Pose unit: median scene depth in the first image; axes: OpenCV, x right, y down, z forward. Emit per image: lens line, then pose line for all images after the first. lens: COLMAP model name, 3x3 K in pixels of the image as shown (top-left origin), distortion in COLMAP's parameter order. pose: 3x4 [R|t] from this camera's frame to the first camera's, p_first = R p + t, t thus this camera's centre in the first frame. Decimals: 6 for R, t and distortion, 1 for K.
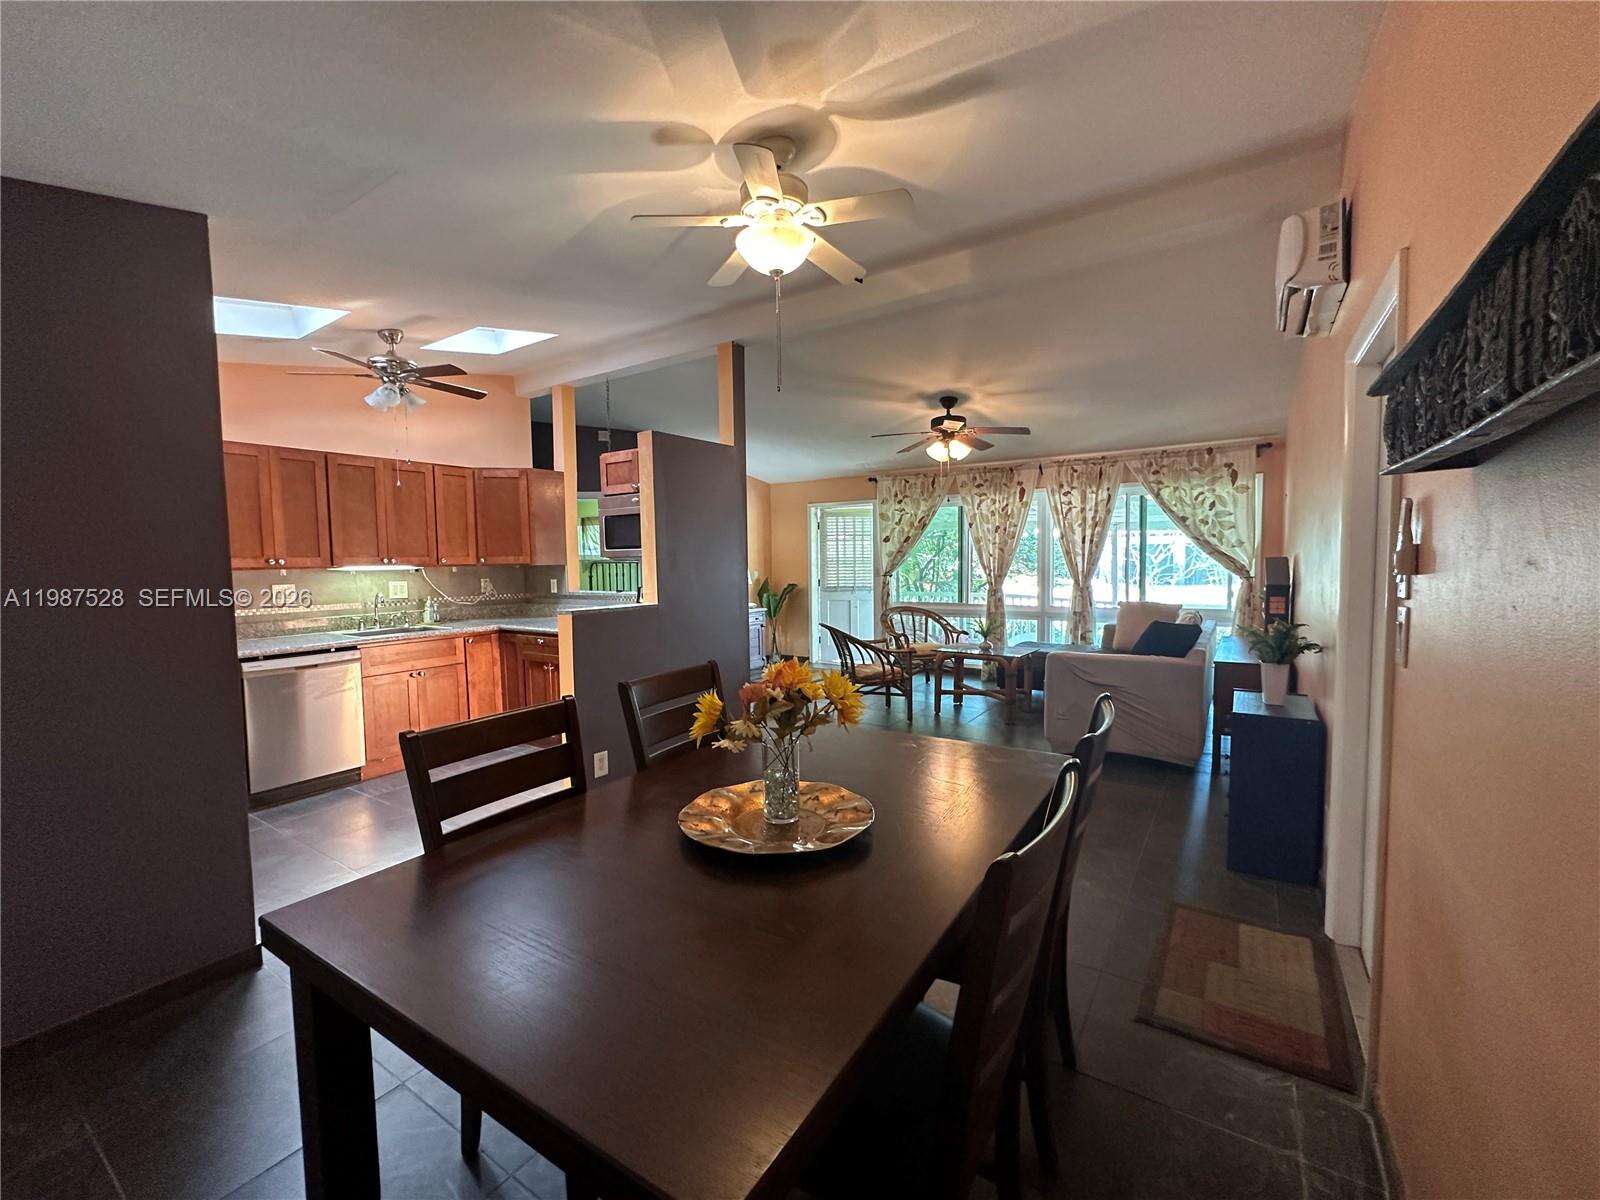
lens RADIAL K [[663.0, 0, 800.0], [0, 663.0, 600.0], [0, 0, 1]] dist [-0.001786, 0.000032]
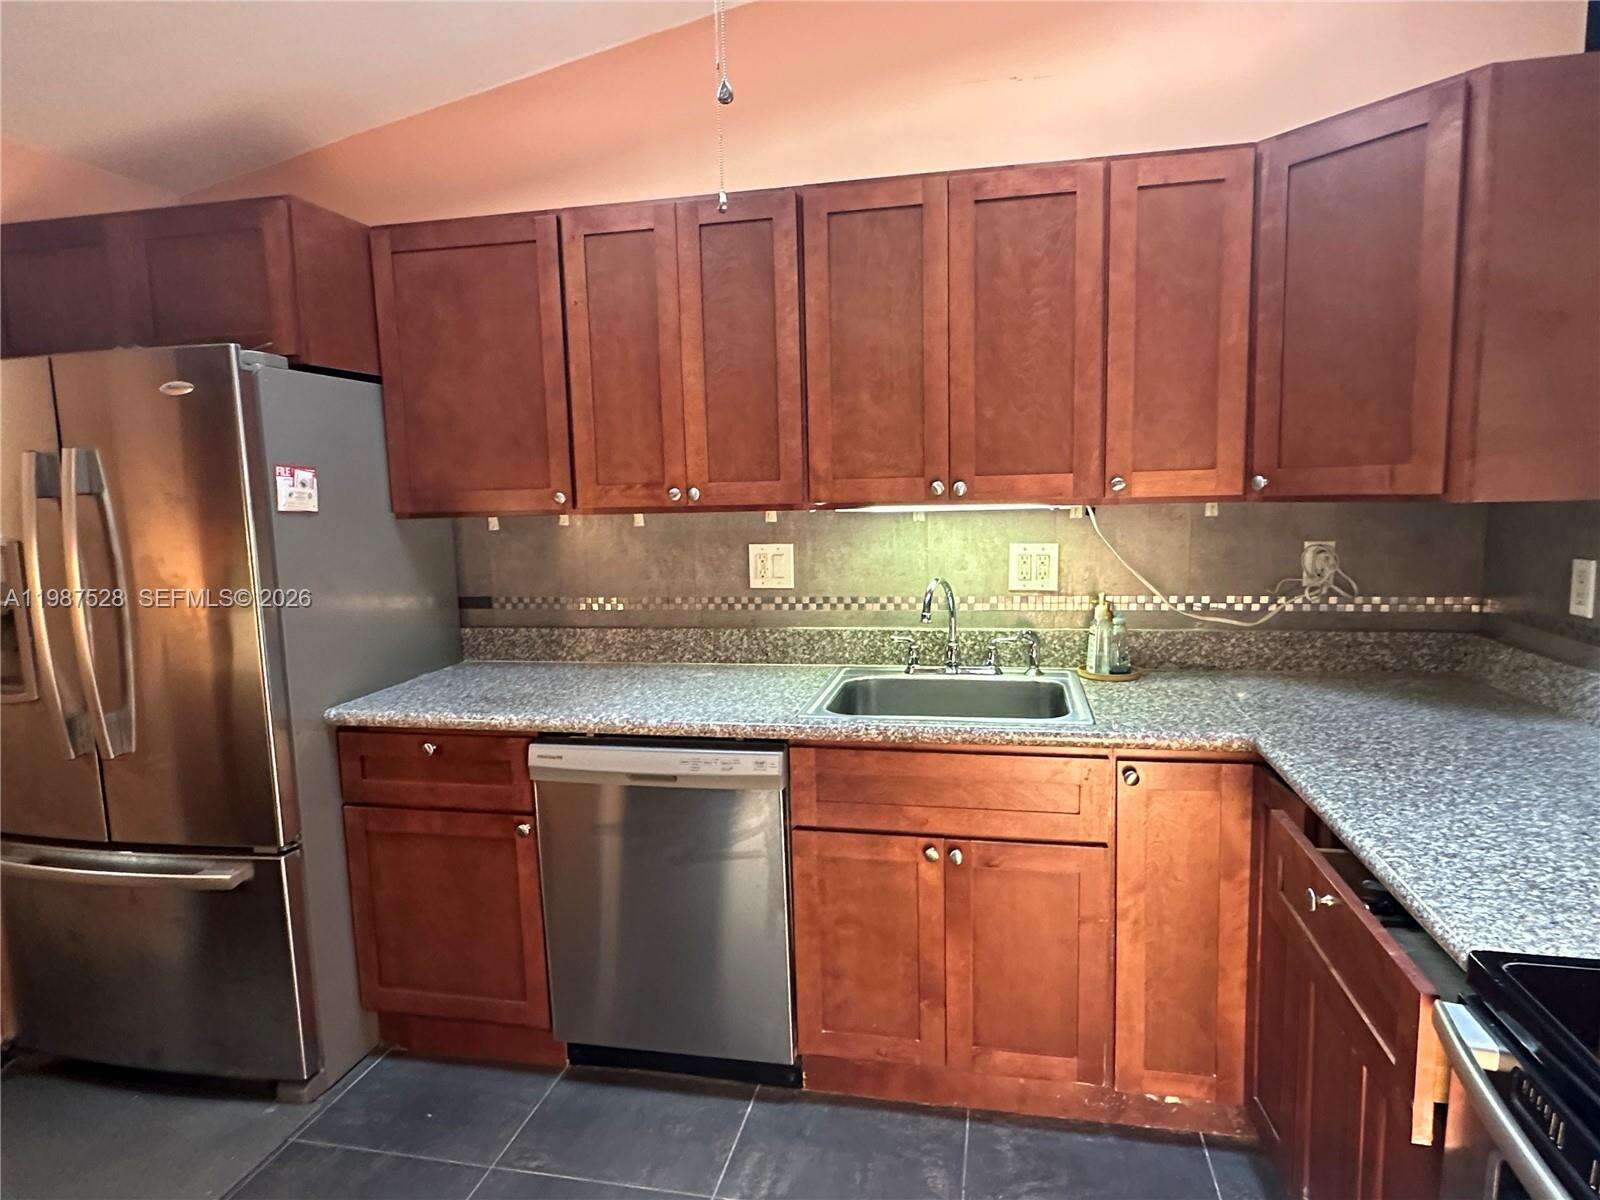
lens RADIAL K [[948.4, 0, 791.5], [0, 948.4, 613.0], [0, 0, 1]] dist [-0.003955, 0.003109]
pose [[0.361743, 0.129144, -0.923290, -0.187167], [-0.038457, 0.991583, 0.123629, -0.049776], [0.931484, -0.009214, 0.363665, 0.712076]]
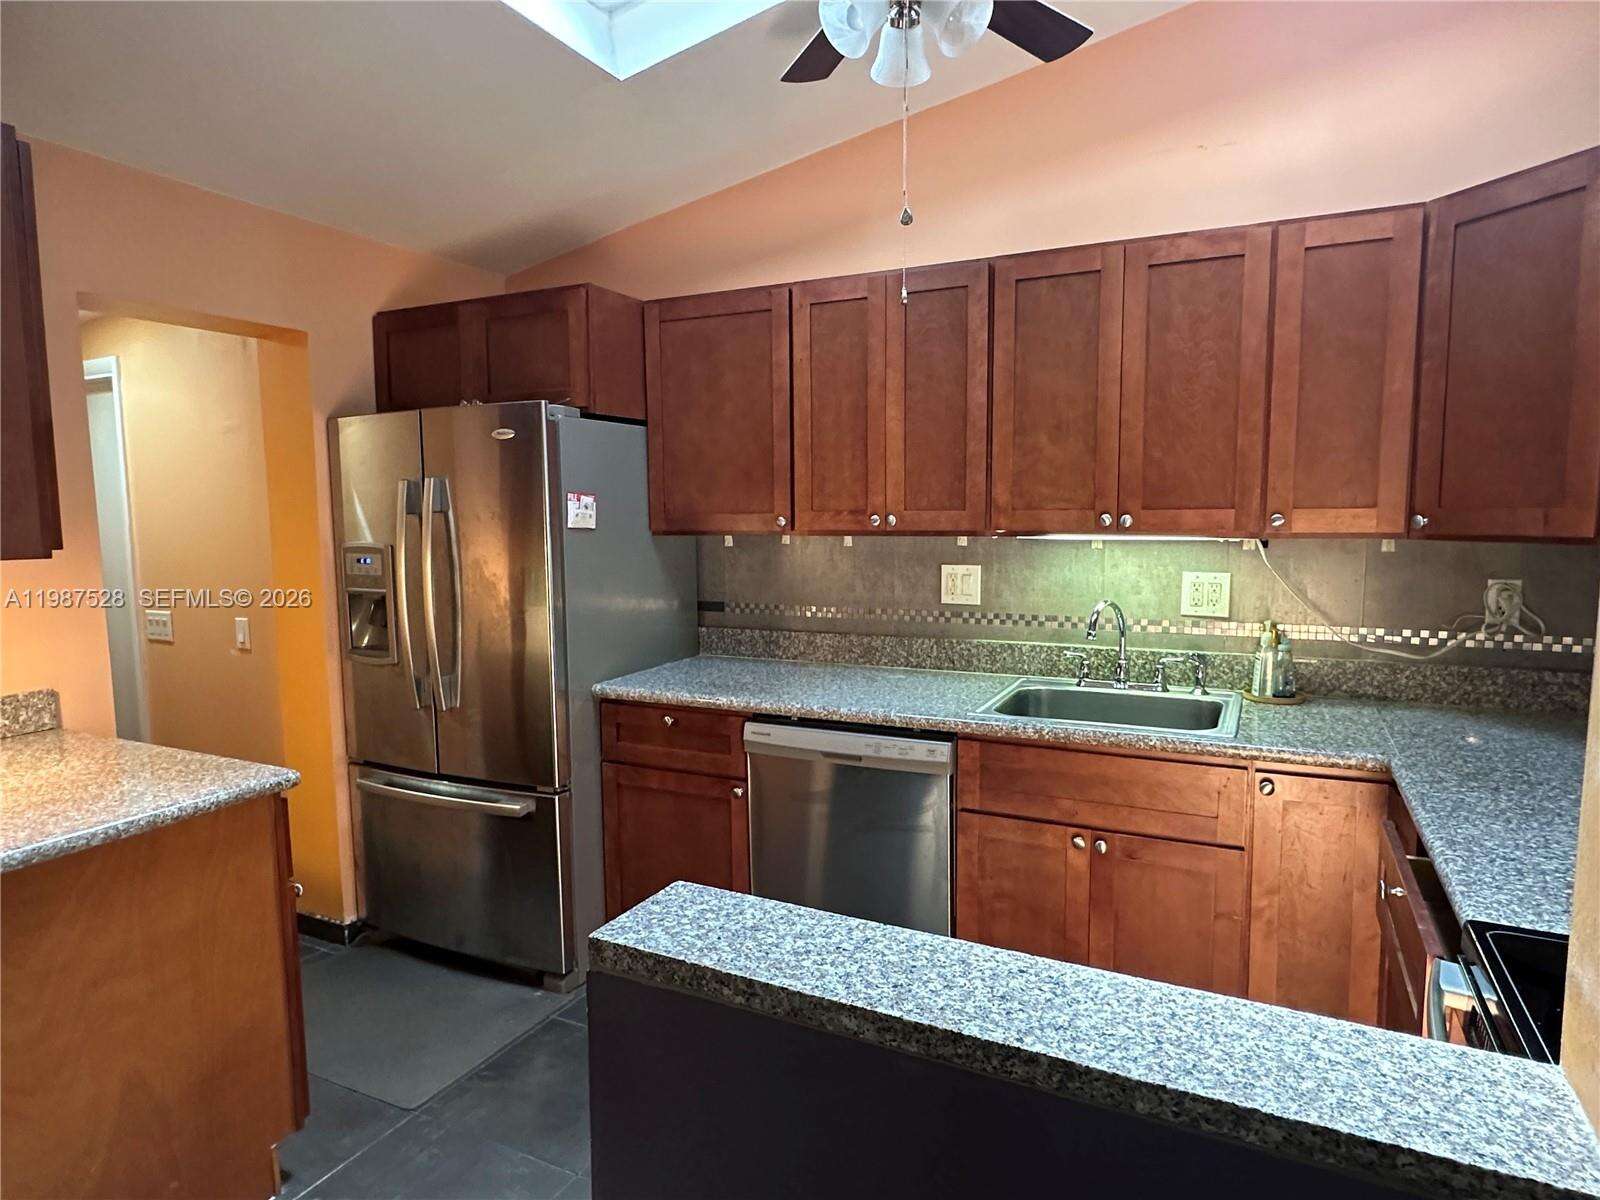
lens RADIAL K [[948.4, 0, 791.5], [0, 948.4, 613.0], [0, 0, 1]] dist [-0.003955, 0.003109]
pose [[0.121653, 0.122538, -0.984980, -0.101945], [-0.055389, 0.991642, 0.116526, -0.056103], [0.991026, 0.040381, 0.127424, 0.713142]]
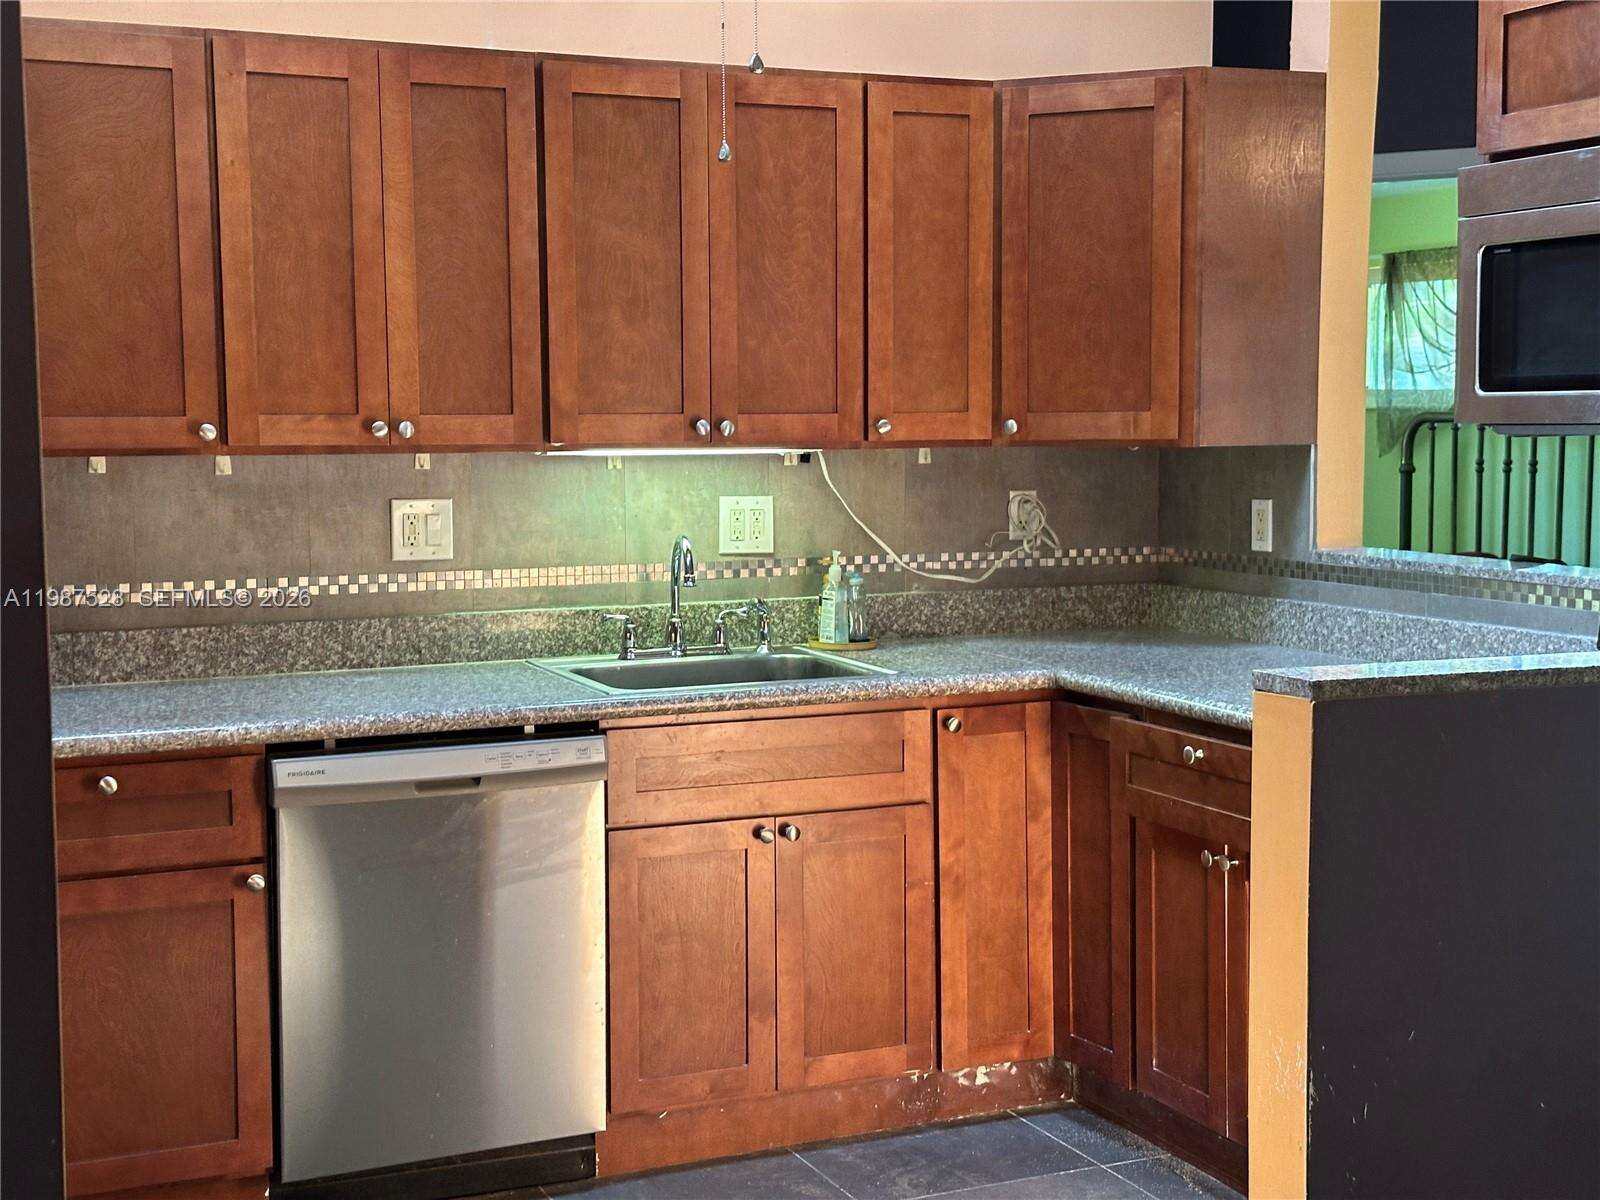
lens RADIAL K [[2223.6, 0, 799.3], [0, 2223.6, 608.1], [0, 0, 1]] dist [0.163936, -0.046227]
pose [[0.841957, 0.059494, -0.536255, -0.060850], [-0.041217, 0.998090, 0.046018, -0.025355], [0.537968, -0.016642, 0.842801, 0.191189]]
